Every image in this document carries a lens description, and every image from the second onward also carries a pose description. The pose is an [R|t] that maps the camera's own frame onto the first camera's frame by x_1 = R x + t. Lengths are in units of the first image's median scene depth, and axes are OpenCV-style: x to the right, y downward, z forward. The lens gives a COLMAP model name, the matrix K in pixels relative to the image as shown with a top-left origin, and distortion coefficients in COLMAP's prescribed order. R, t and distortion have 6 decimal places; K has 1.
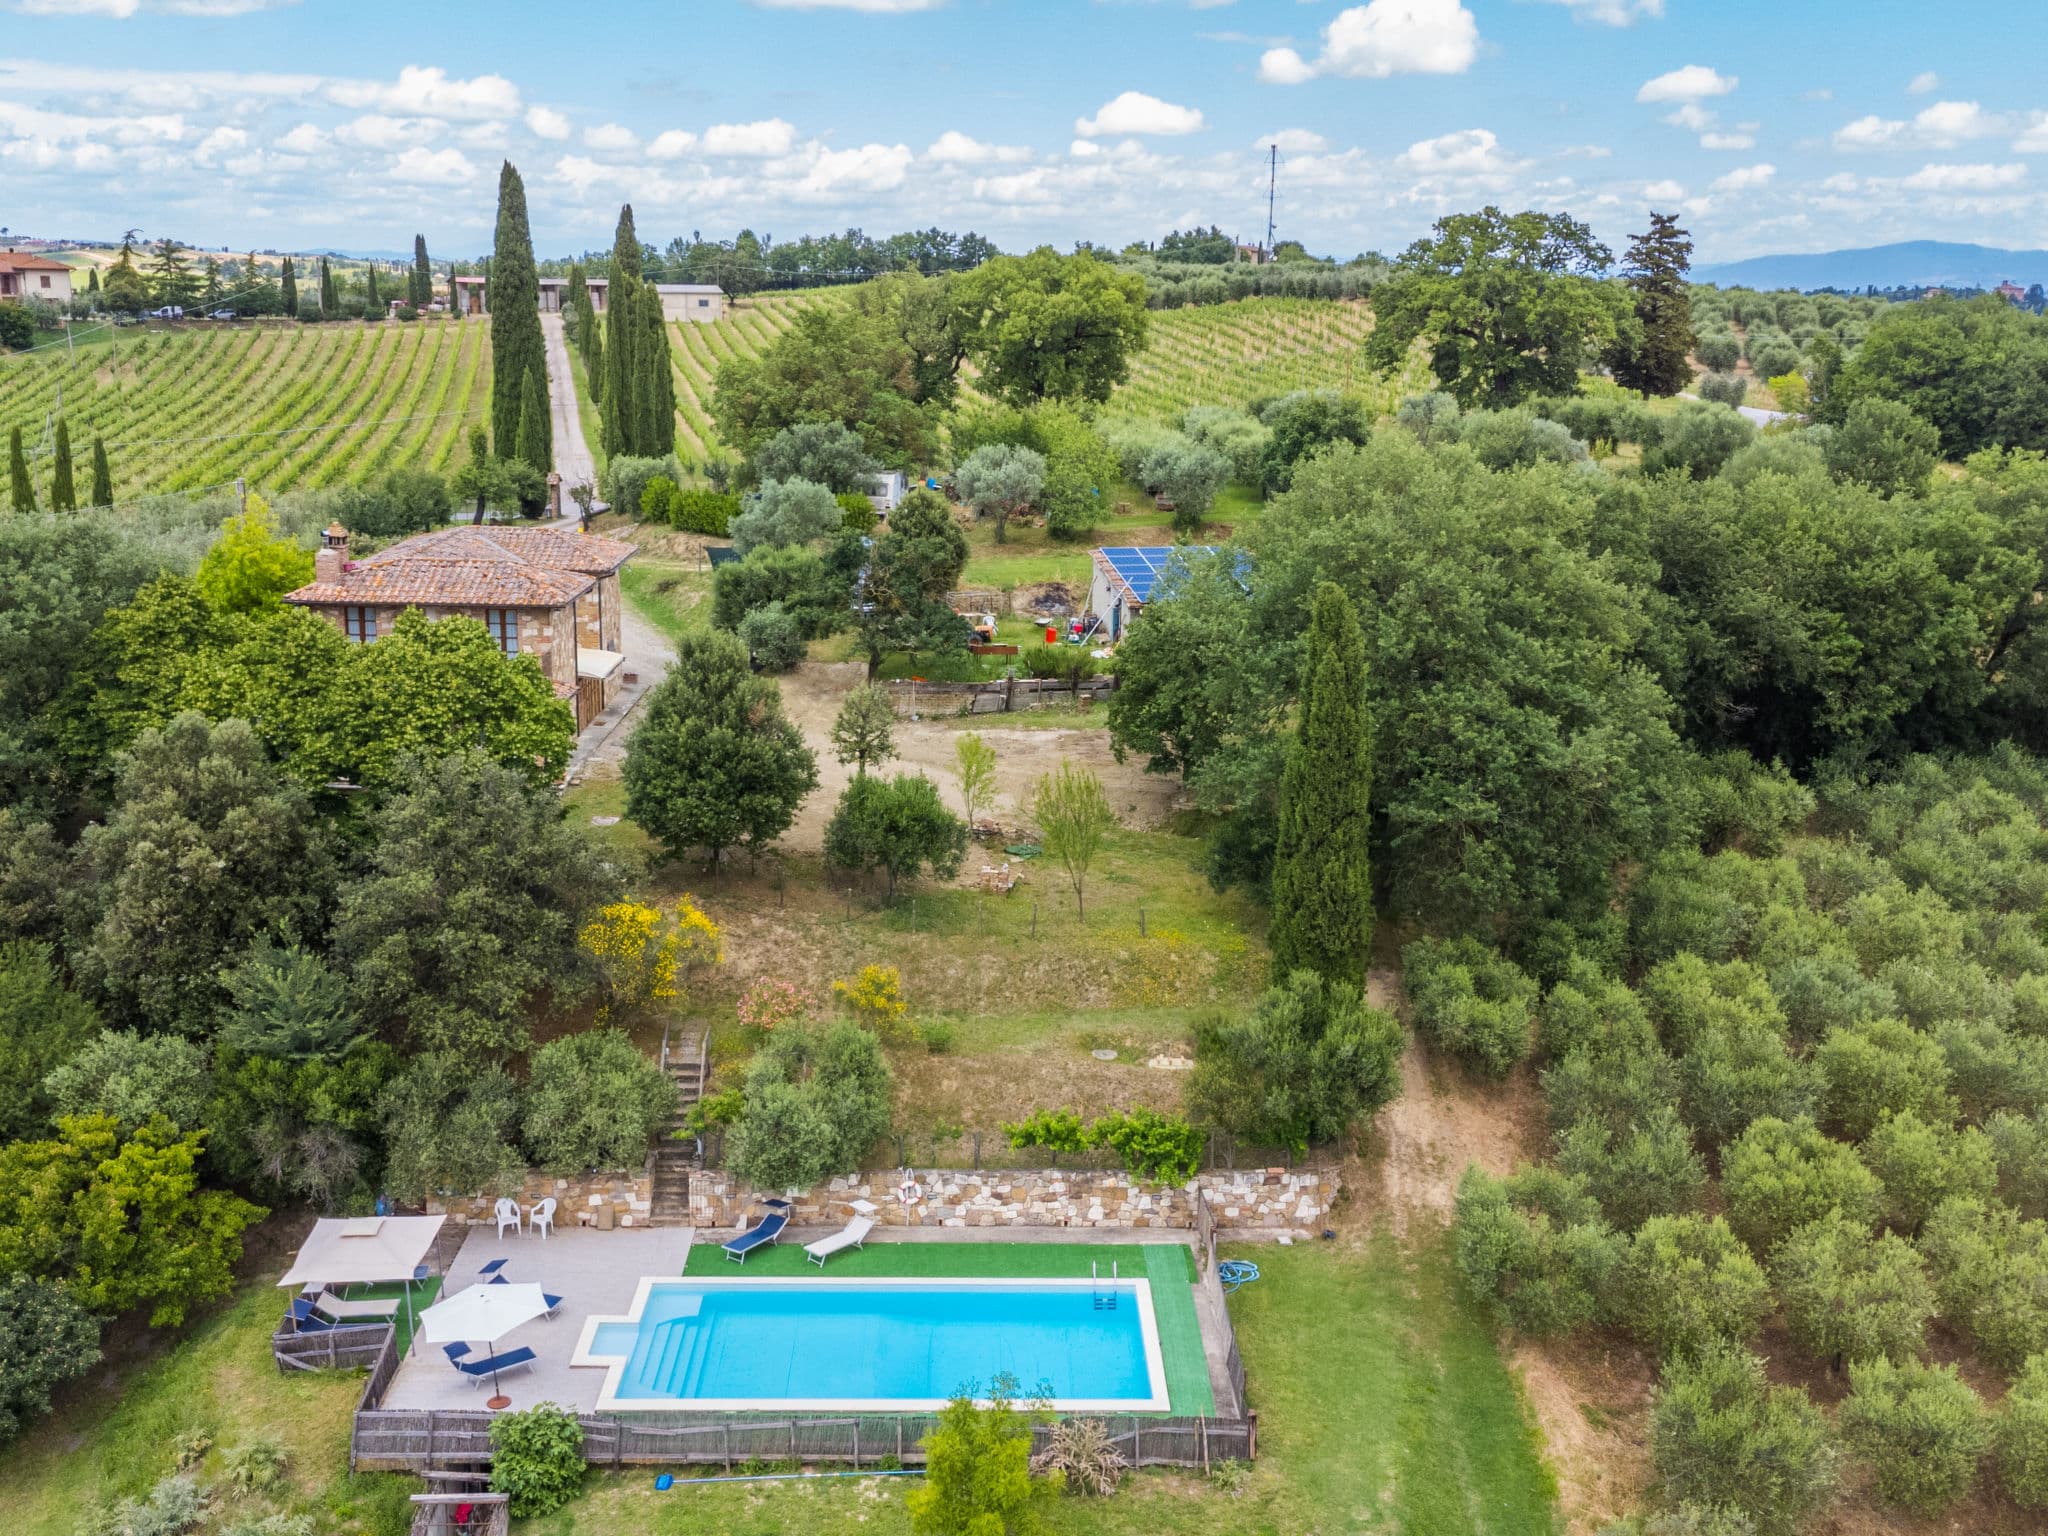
lens RADIAL K [[2010.2, 0, 998.4], [0, 2010.2, 766.4], [0, 0, 1]] dist [0.006466, 0.031933]
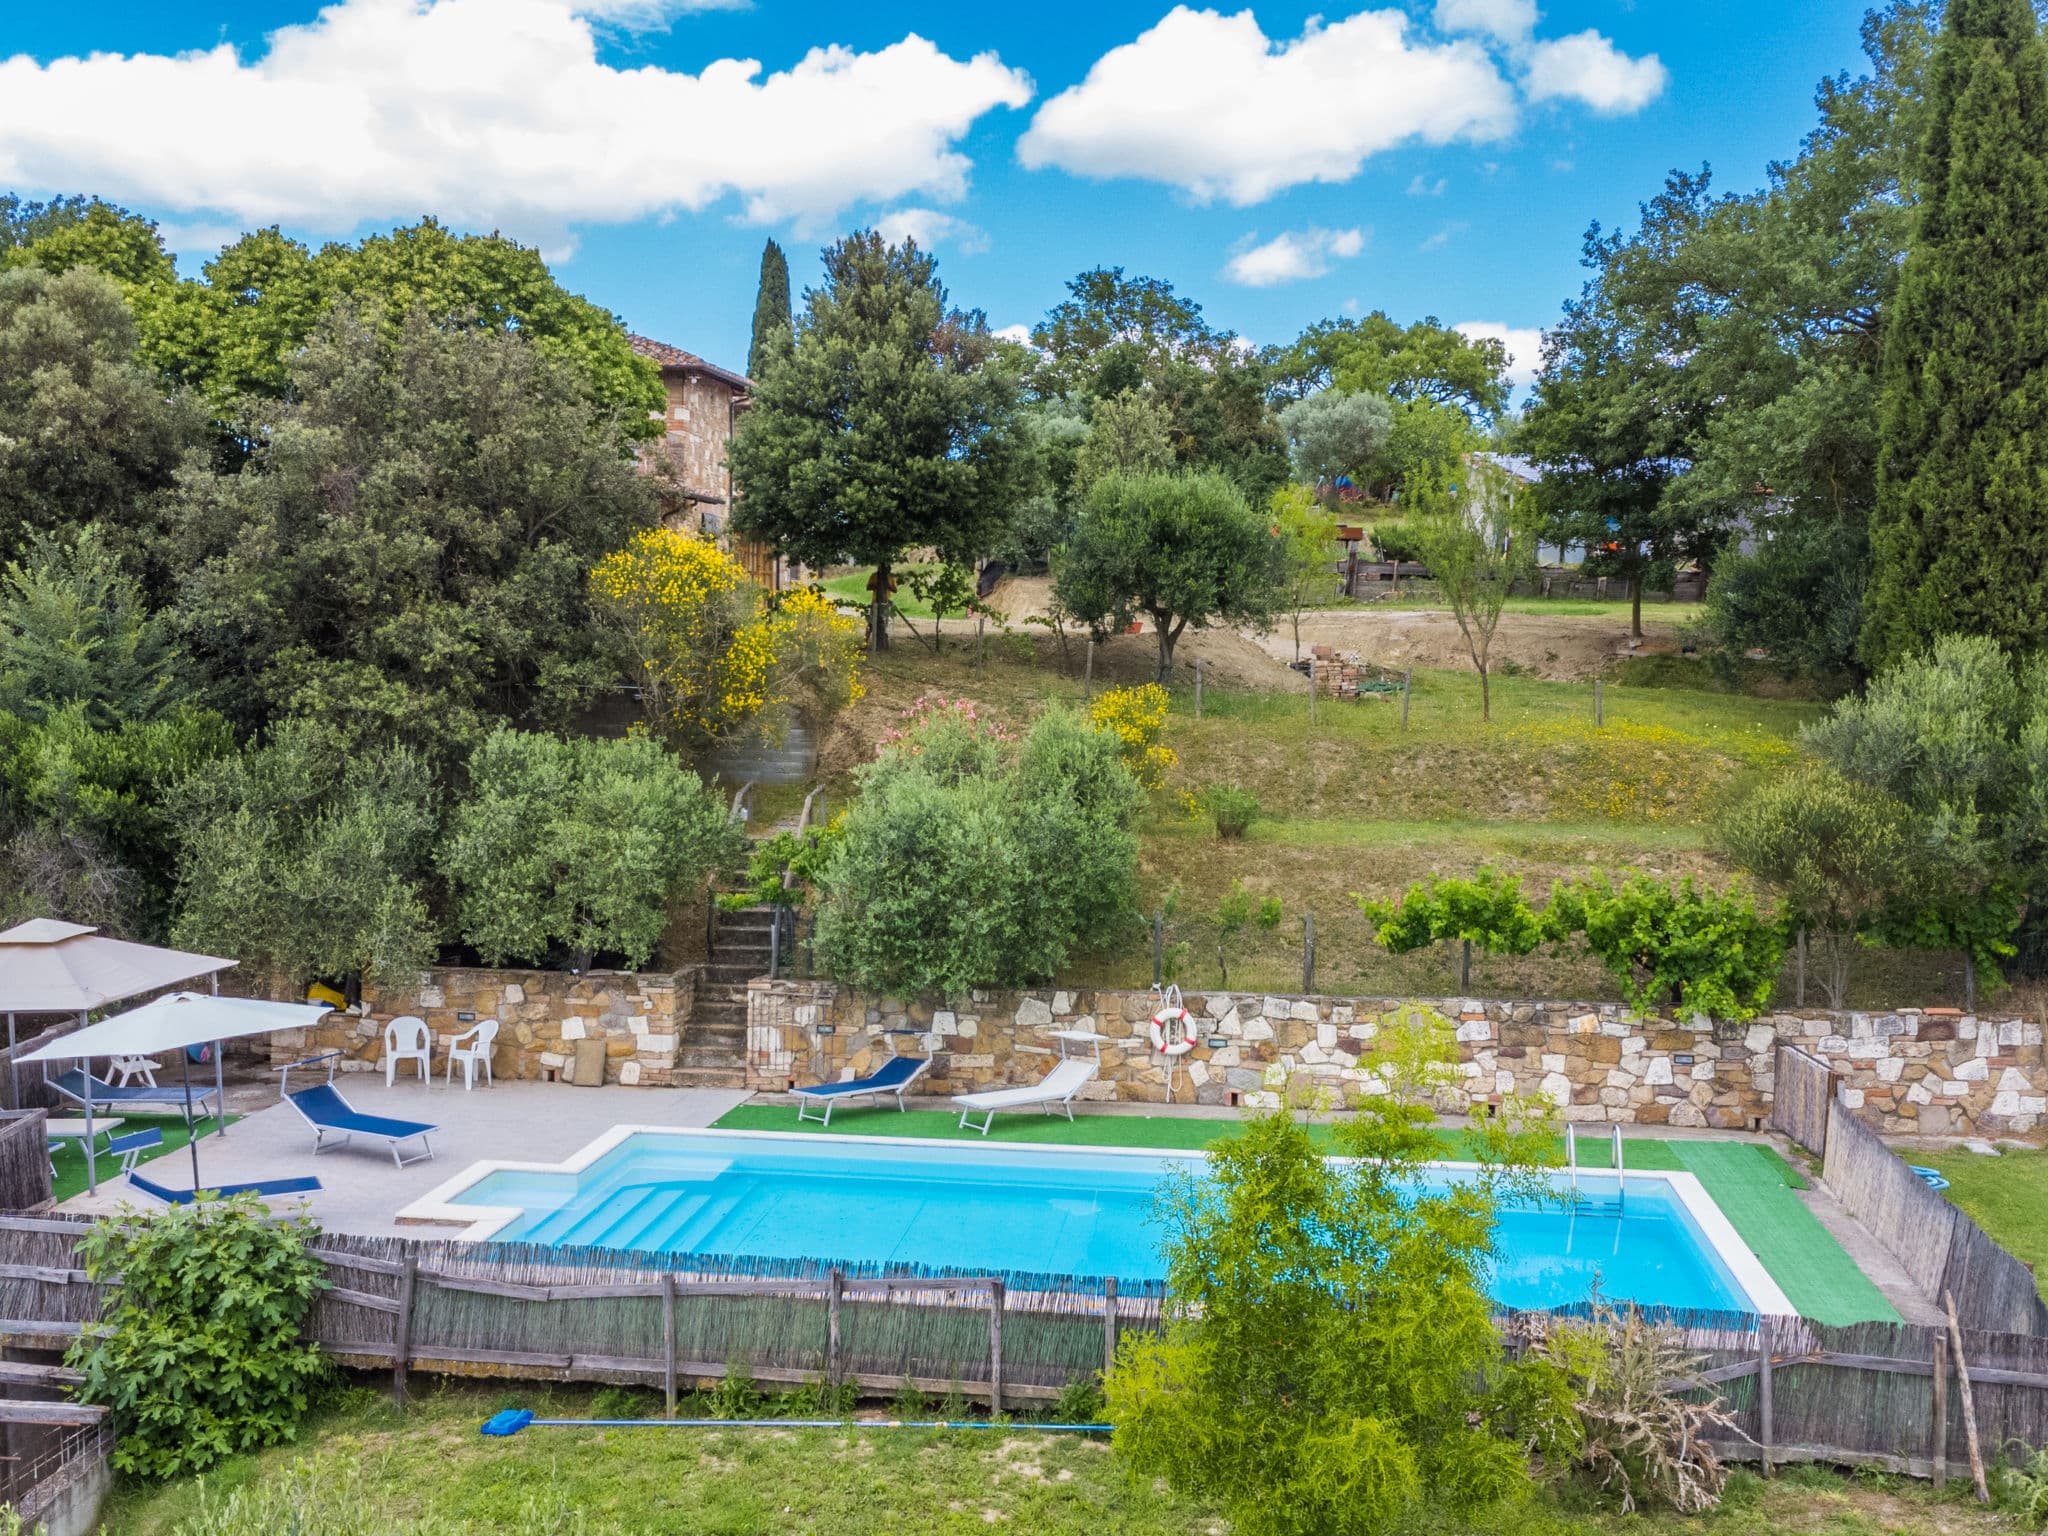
lens RADIAL K [[2010.2, 0, 998.4], [0, 2010.2, 766.4], [0, 0, 1]] dist [0.006466, 0.031933]
pose [[0.987648, 0.002872, -0.156663, -0.008725], [-0.033201, 0.980965, -0.191326, 0.244590], [0.153132, 0.194164, 0.968943, 0.493932]]
